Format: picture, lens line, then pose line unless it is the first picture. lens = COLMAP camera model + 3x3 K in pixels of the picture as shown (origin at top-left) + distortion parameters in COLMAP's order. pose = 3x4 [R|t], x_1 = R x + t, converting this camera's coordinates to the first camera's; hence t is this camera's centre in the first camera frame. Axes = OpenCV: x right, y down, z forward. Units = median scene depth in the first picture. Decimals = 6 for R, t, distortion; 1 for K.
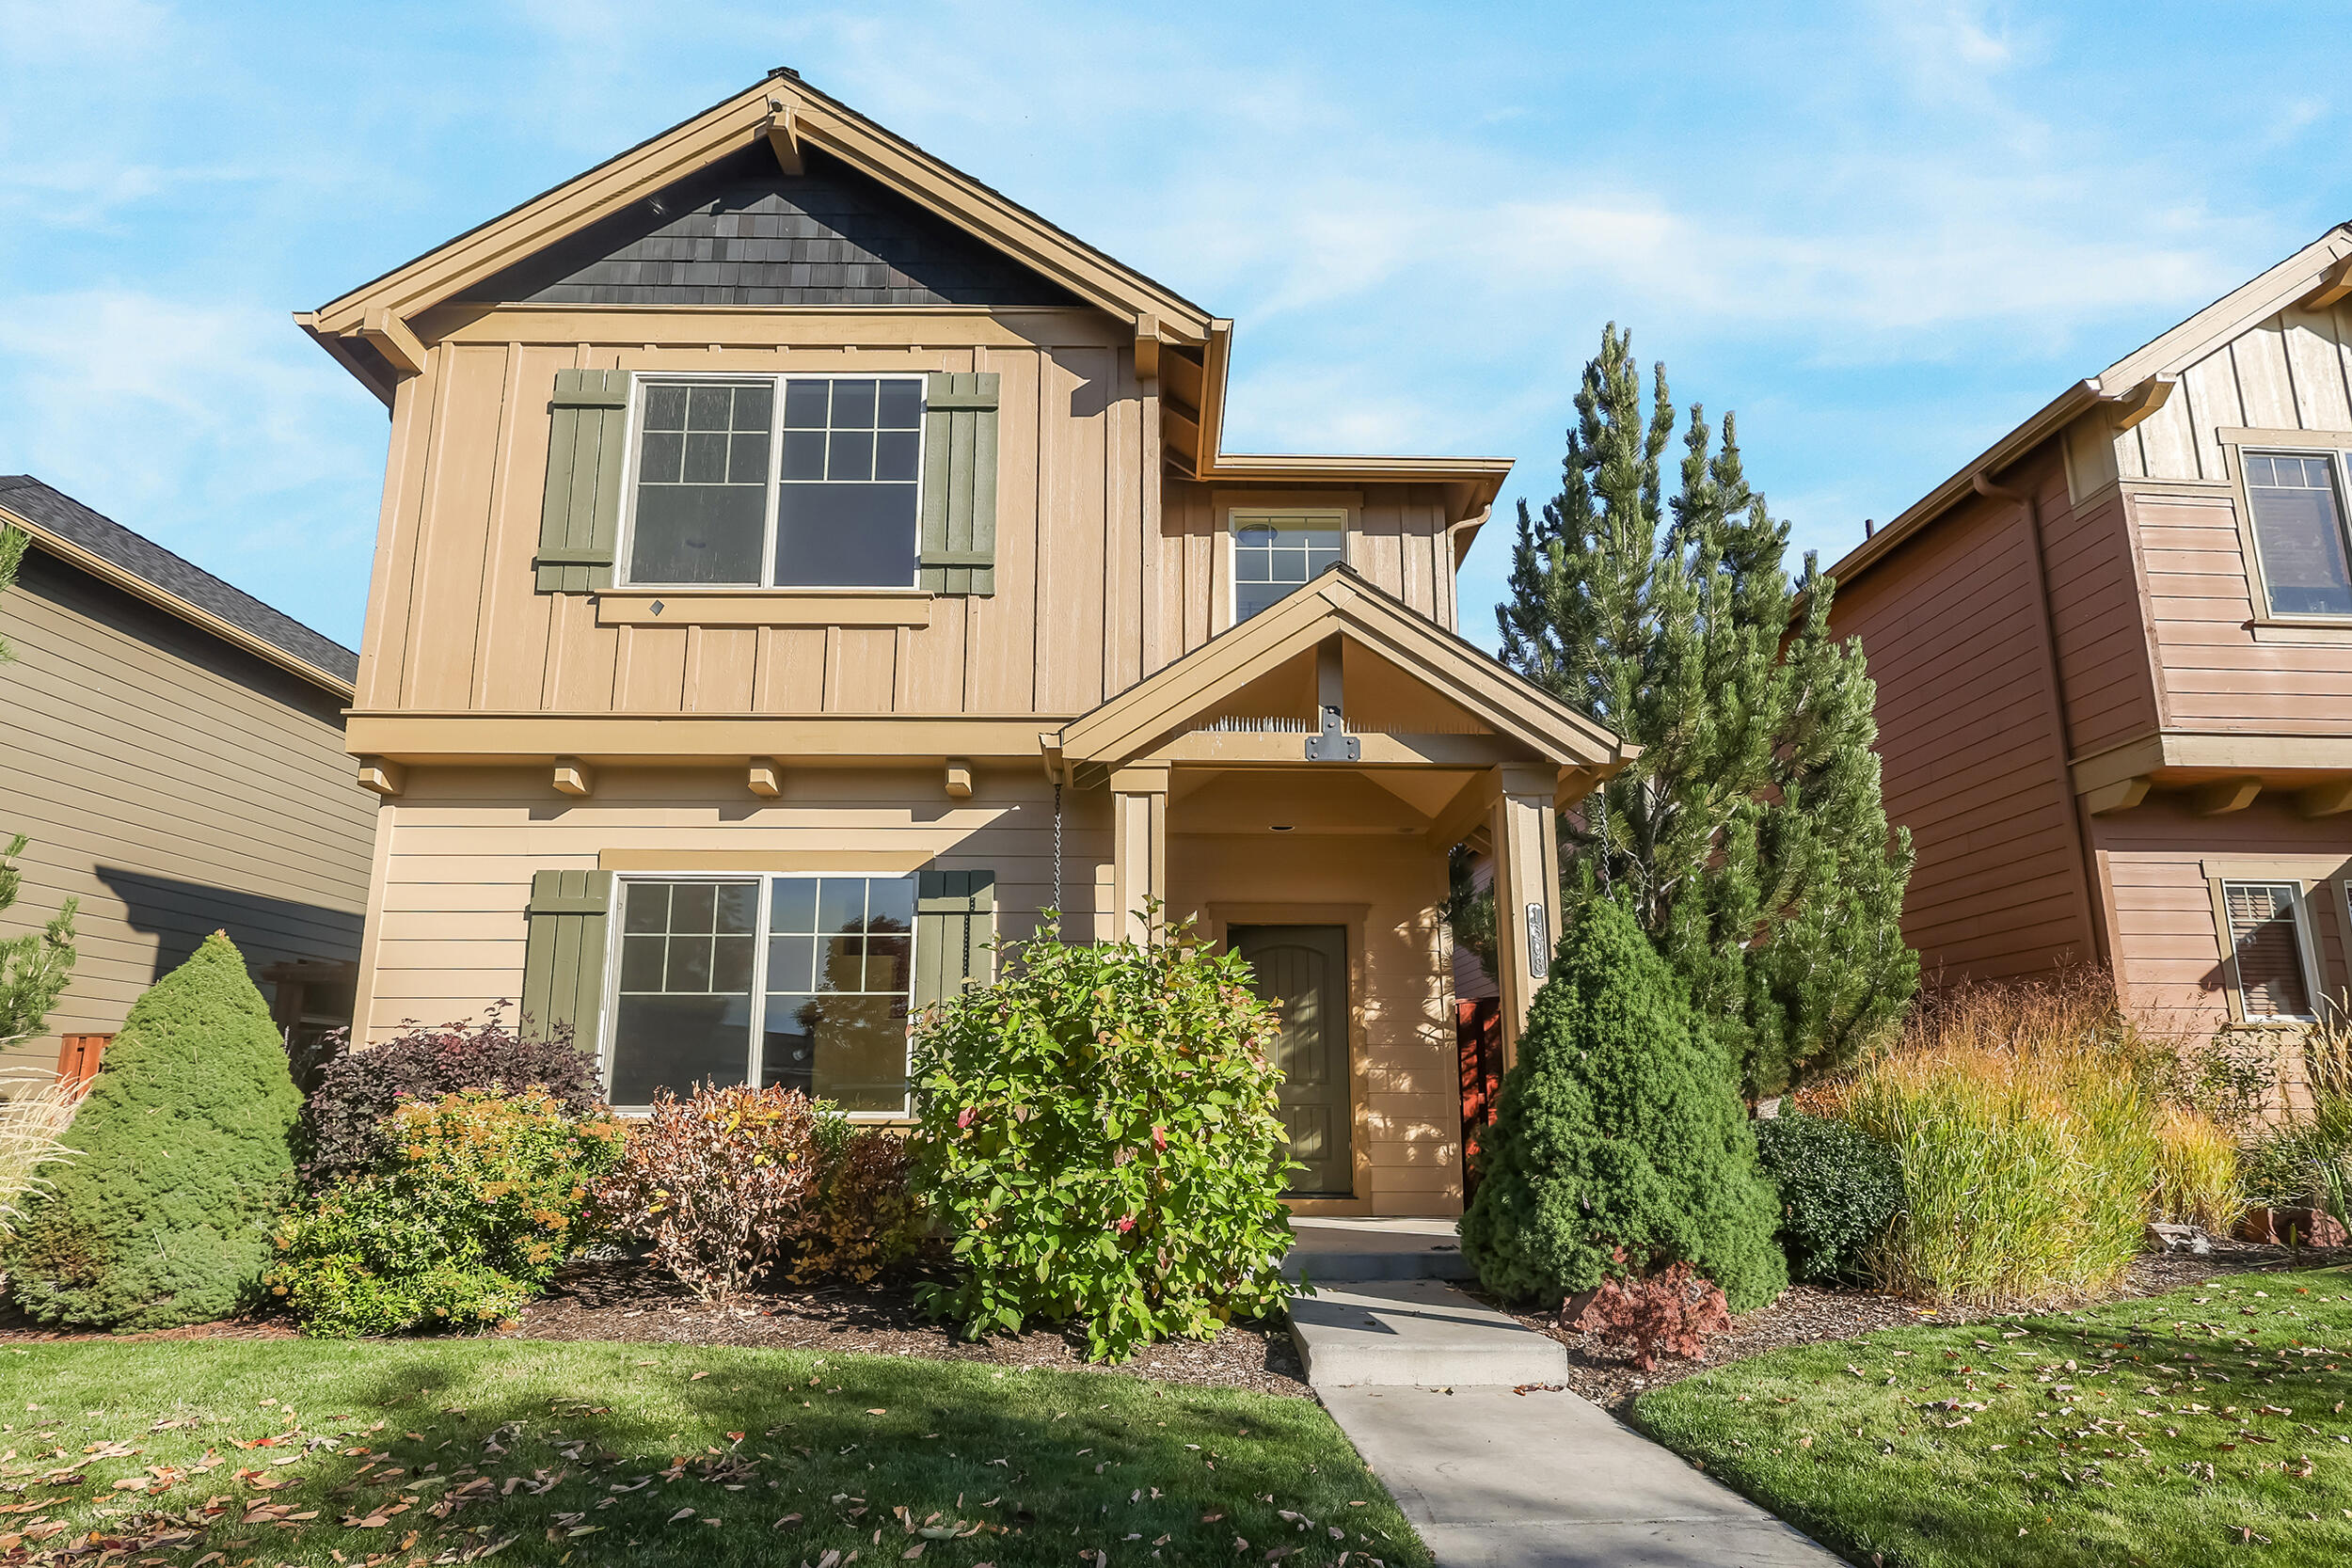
lens RADIAL K [[1104.6, 0, 1173.9], [0, 1104.6, 907.0], [0, 0, 1]] dist [0.000401, 0.000470]
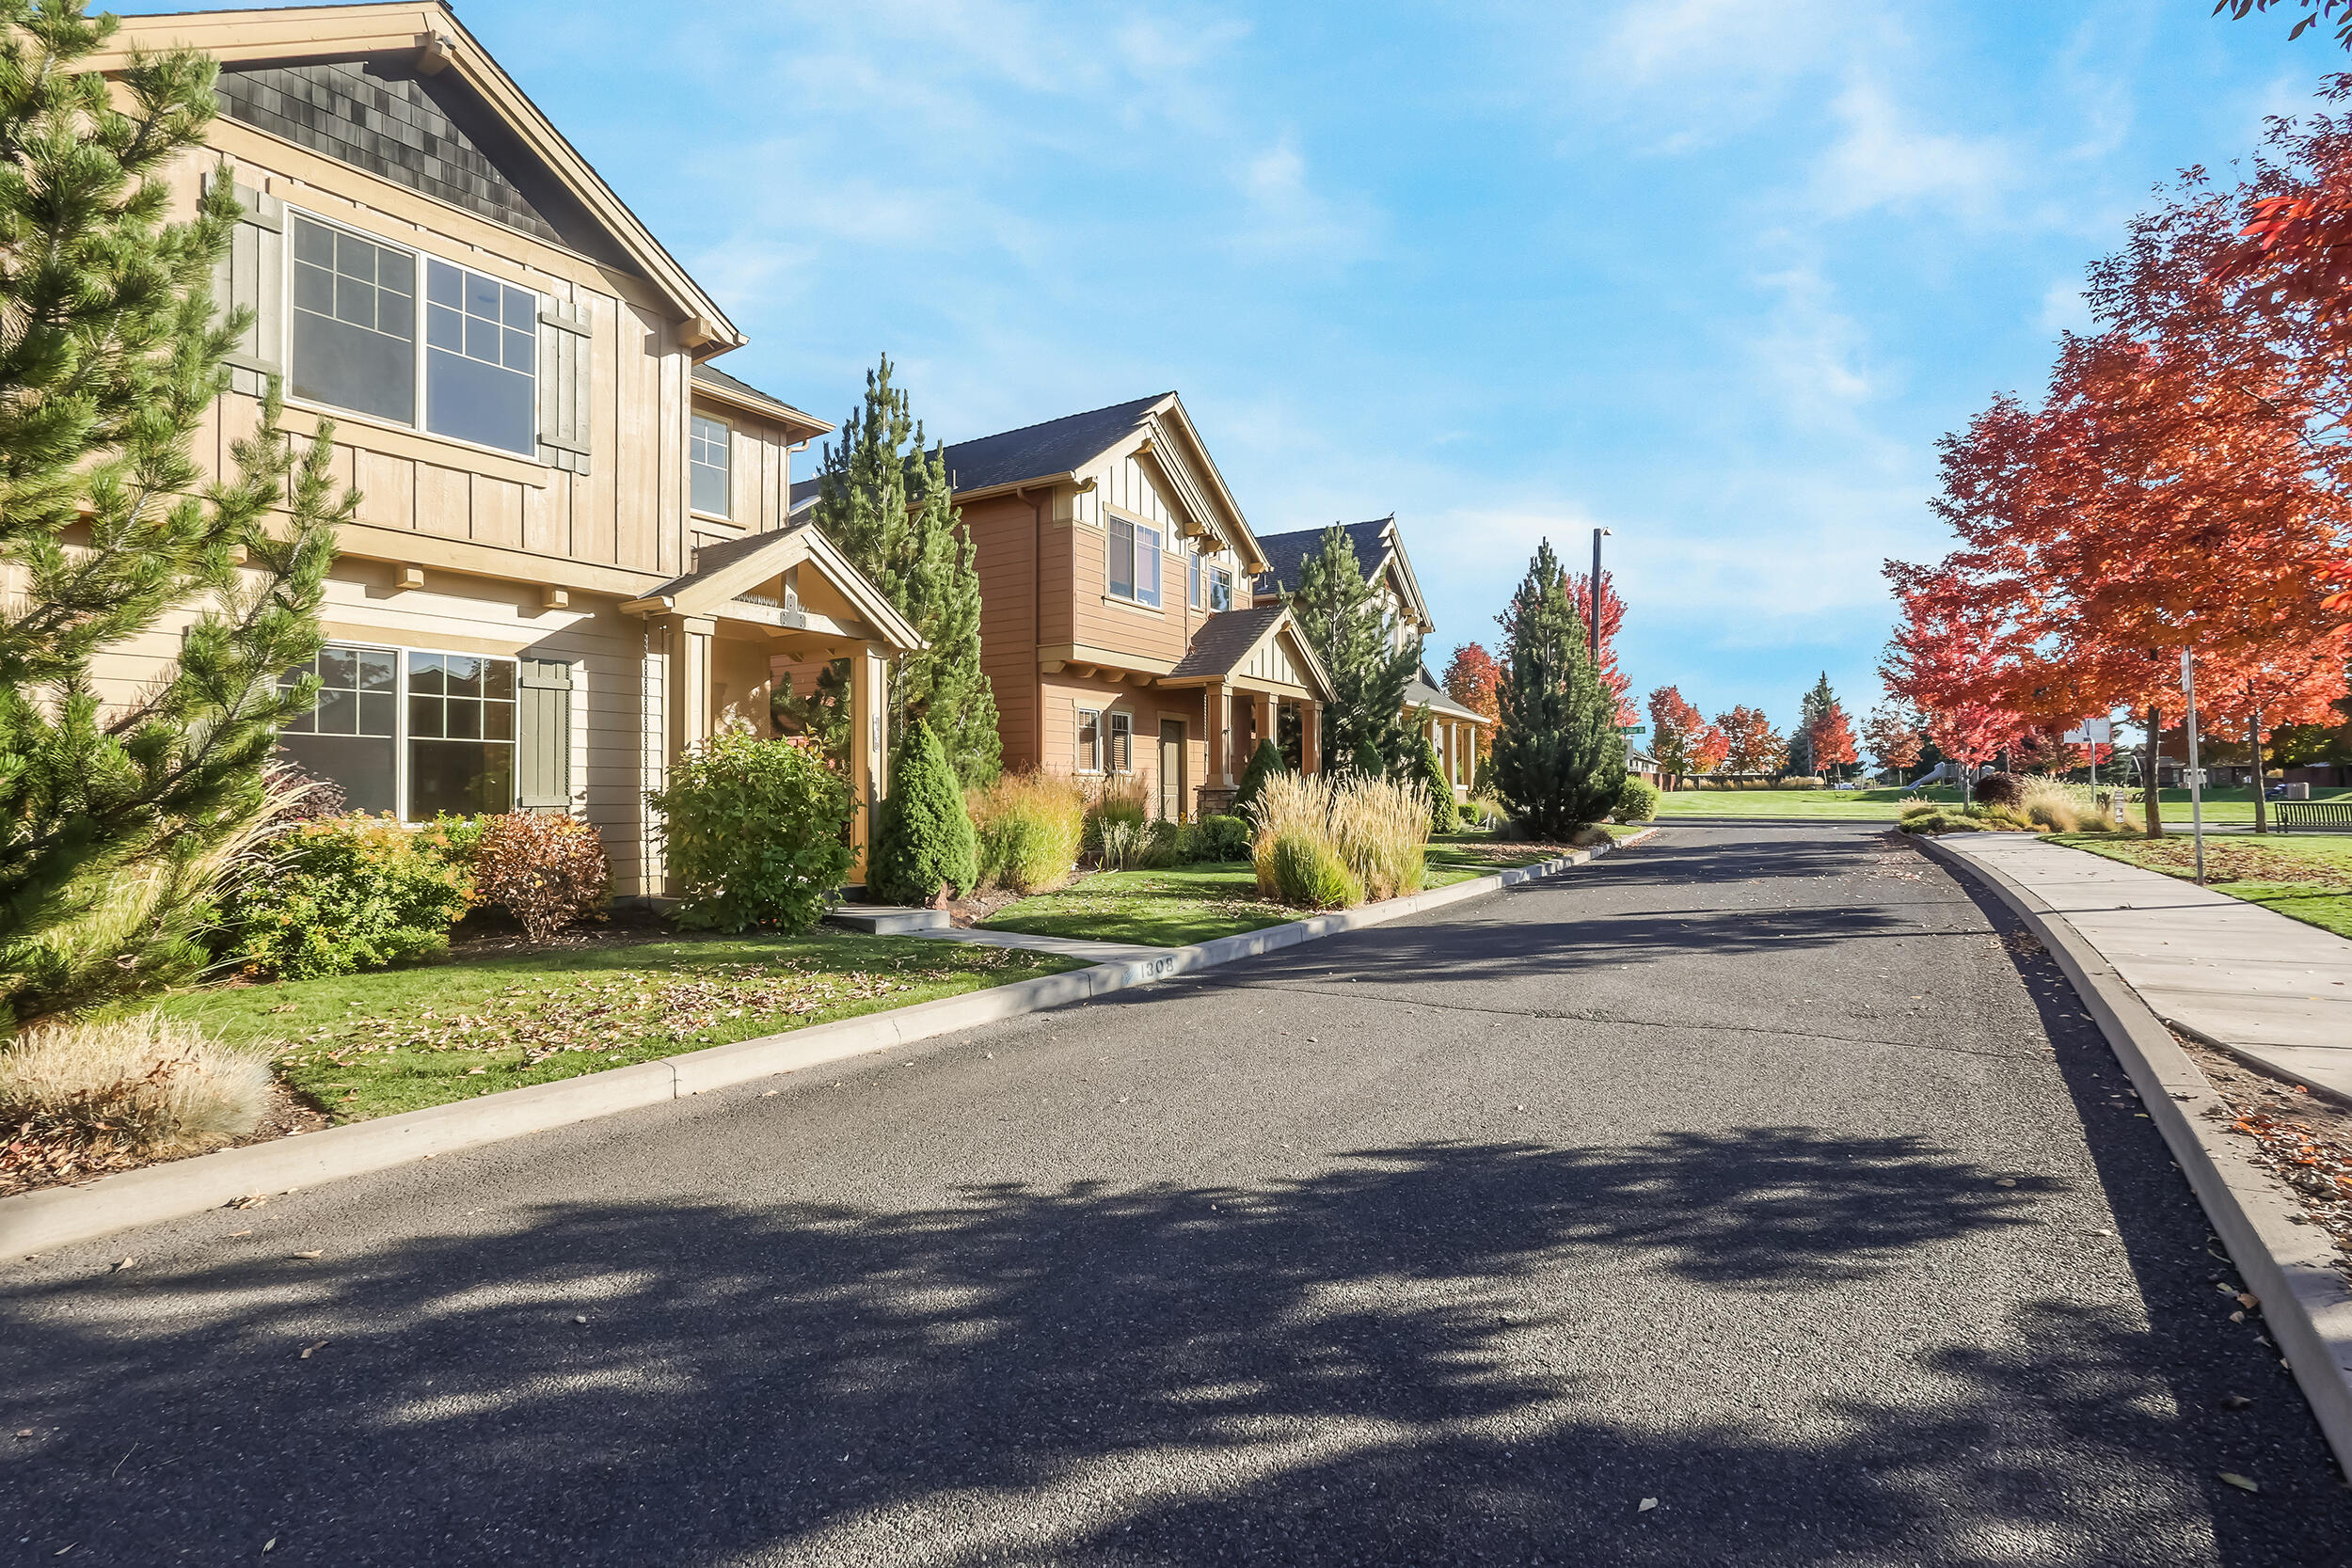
lens RADIAL K [[1160.7, 0, 1176.0], [0, 1160.7, 784.0], [0, 0, 1]] dist [-0.054074, -0.000016]
pose [[0.567274, 0.004954, 0.823514, -0.950439], [-0.157659, 0.982139, 0.102694, -0.151840], [-0.808297, -0.188090, 0.557924, -0.557941]]
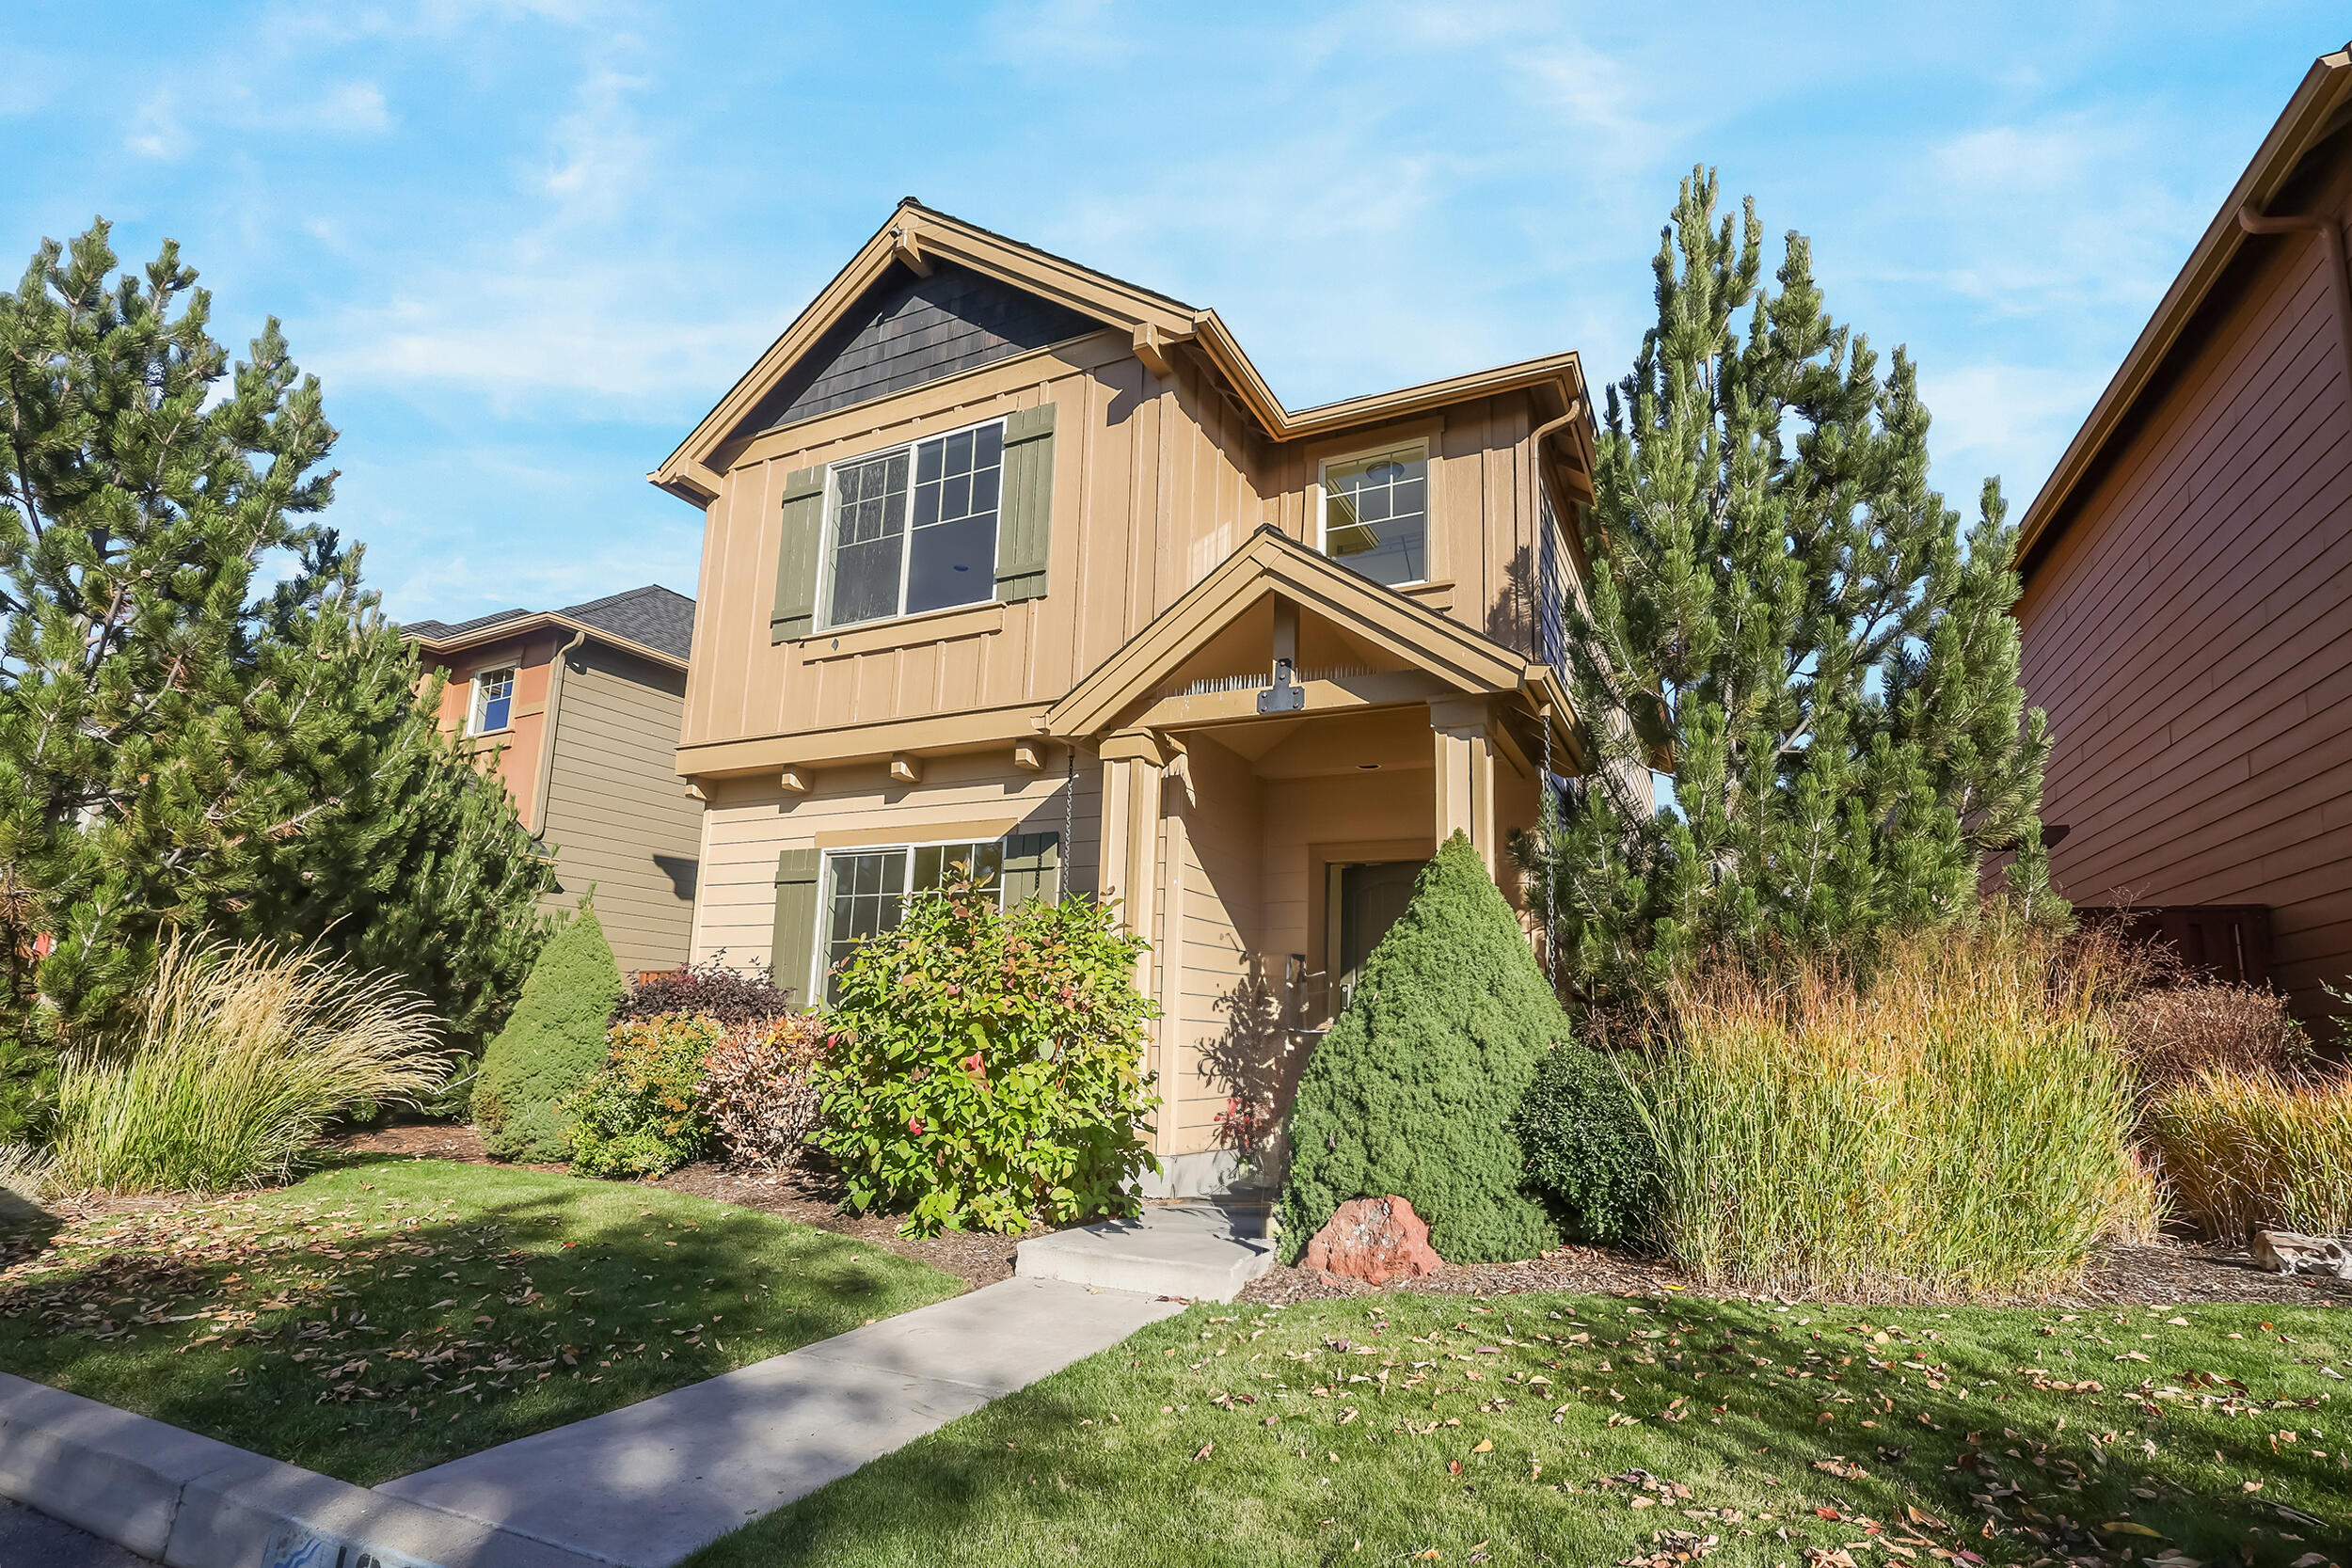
lens RADIAL K [[1126.0, 0, 1182.5], [0, 1126.0, 826.9], [0, 0, 1]] dist [-0.003468, -0.000351]
pose [[0.887564, -0.060146, -0.456741, 0.478806], [0.056906, 0.998162, -0.020859, -0.005777], [0.457156, -0.007477, 0.889355, 0.007483]]
